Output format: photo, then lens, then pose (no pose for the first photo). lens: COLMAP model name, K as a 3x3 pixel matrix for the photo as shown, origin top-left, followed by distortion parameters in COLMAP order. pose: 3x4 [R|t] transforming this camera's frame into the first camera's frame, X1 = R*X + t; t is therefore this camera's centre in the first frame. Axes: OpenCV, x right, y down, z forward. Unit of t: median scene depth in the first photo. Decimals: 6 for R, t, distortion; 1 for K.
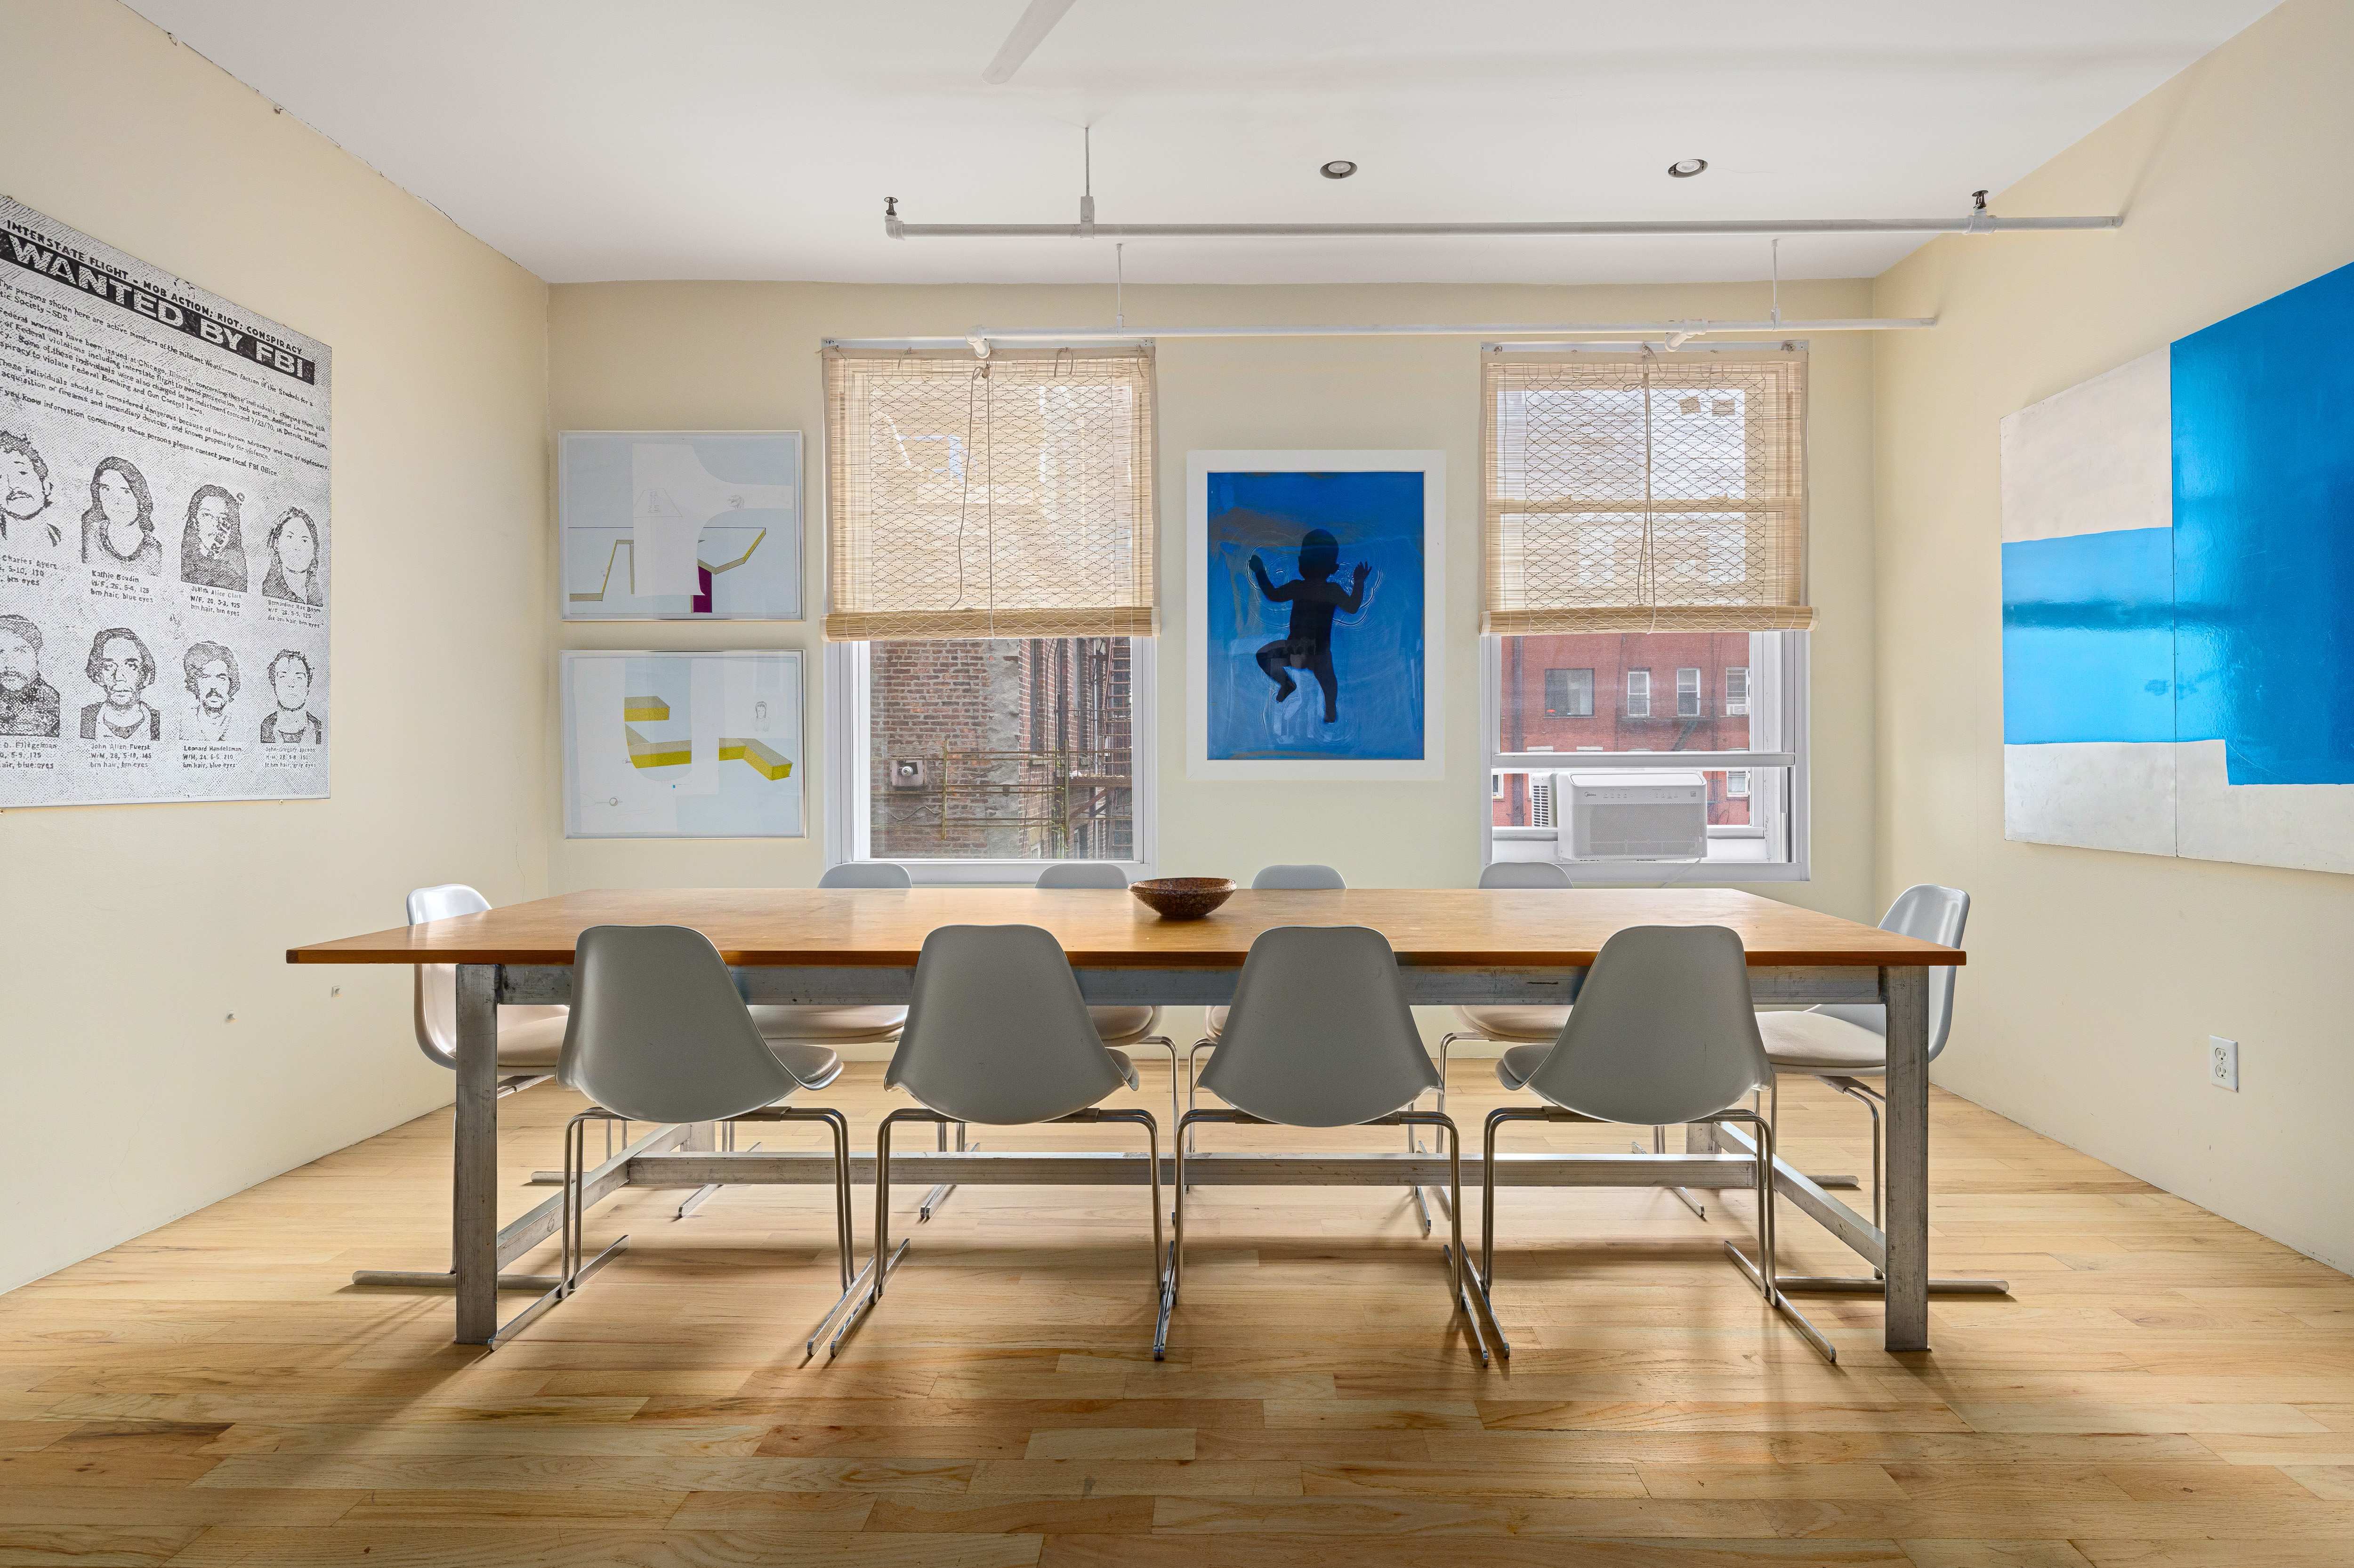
lens RADIAL K [[1135.5, 0, 1206.3], [0, 1135.5, 758.6], [0, 0, 1]] dist [-0.005672, -0.000814]
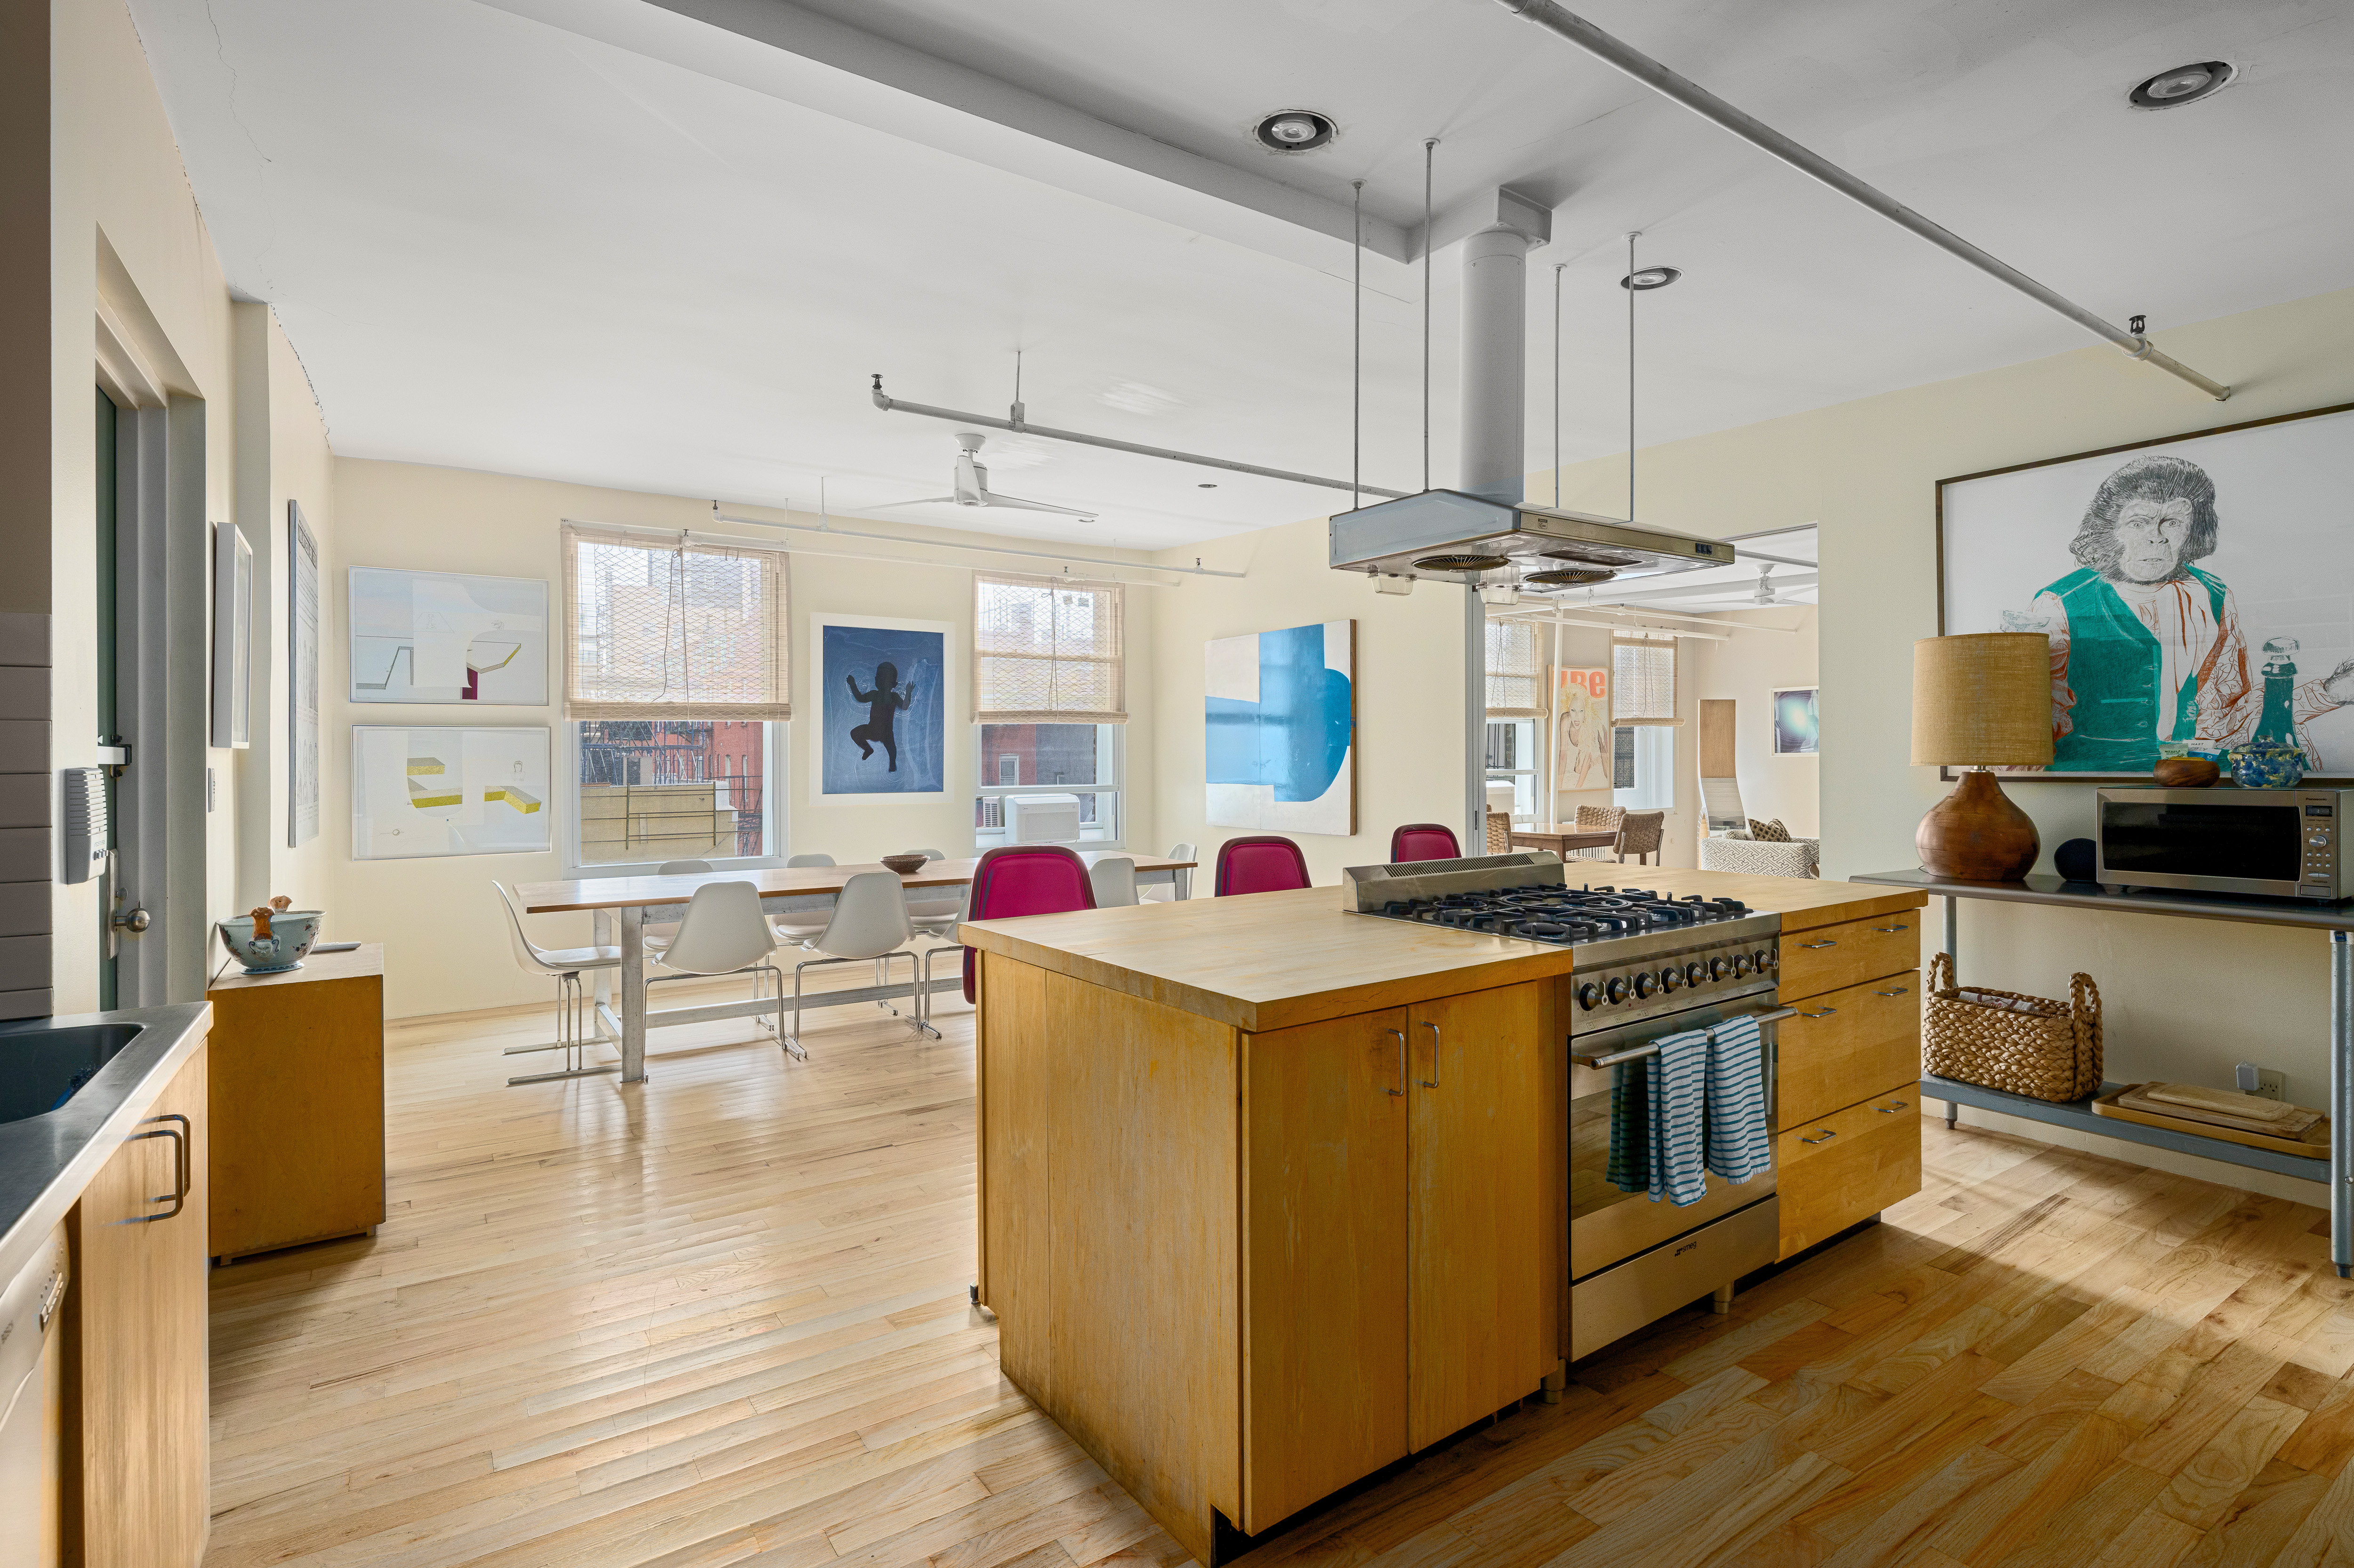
lens RADIAL K [[1135.5, 0, 1183.1], [0, 1135.5, 770.5], [0, 0, 1]] dist [-0.005672, -0.000814]
pose [[0.826392, -0.008800, 0.563026, -0.509038], [0.003395, 0.999938, 0.010646, -0.050599], [-0.563084, -0.006887, 0.826371, -0.708184]]
